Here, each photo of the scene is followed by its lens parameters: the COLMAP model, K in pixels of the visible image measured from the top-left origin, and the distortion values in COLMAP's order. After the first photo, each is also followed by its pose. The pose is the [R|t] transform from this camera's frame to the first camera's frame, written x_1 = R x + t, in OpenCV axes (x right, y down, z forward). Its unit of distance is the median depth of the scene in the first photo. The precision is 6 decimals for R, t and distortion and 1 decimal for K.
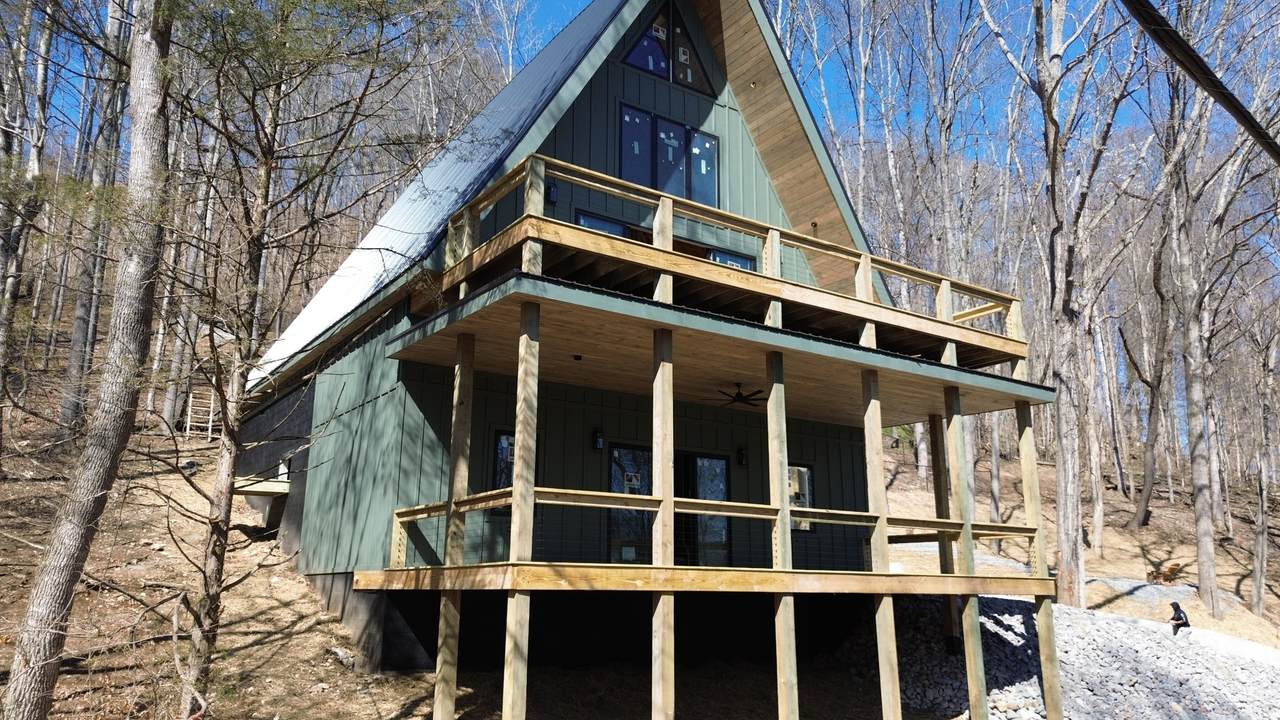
lens RADIAL K [[919.7, 0, 639.4], [0, 919.7, 351.5], [0, 0, 1]] dist [0.091888, -0.106873]
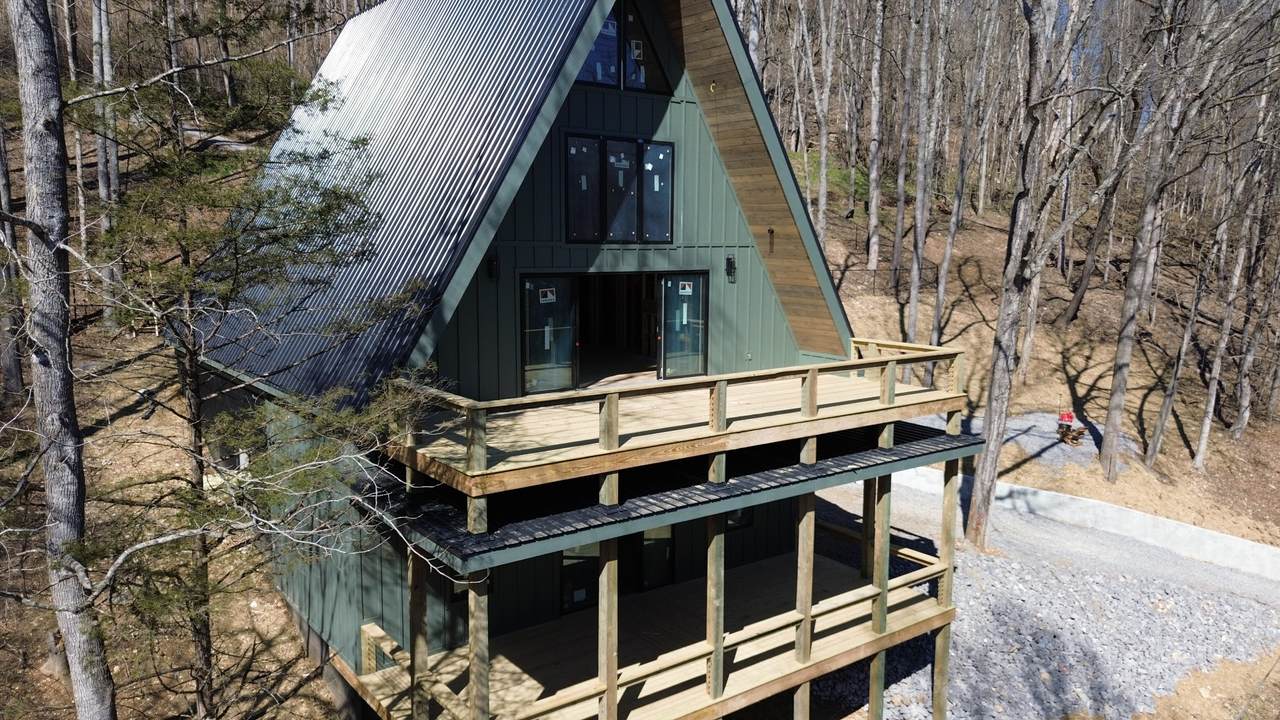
lens RADIAL K [[919.7, 0, 639.4], [0, 919.7, 351.5], [0, 0, 1]] dist [0.091888, -0.106873]
pose [[0.999019, -0.004758, 0.044020, 0.010239], [-0.012295, 0.925295, 0.379049, -0.387612], [-0.042535, -0.379219, 0.924329, 0.074868]]
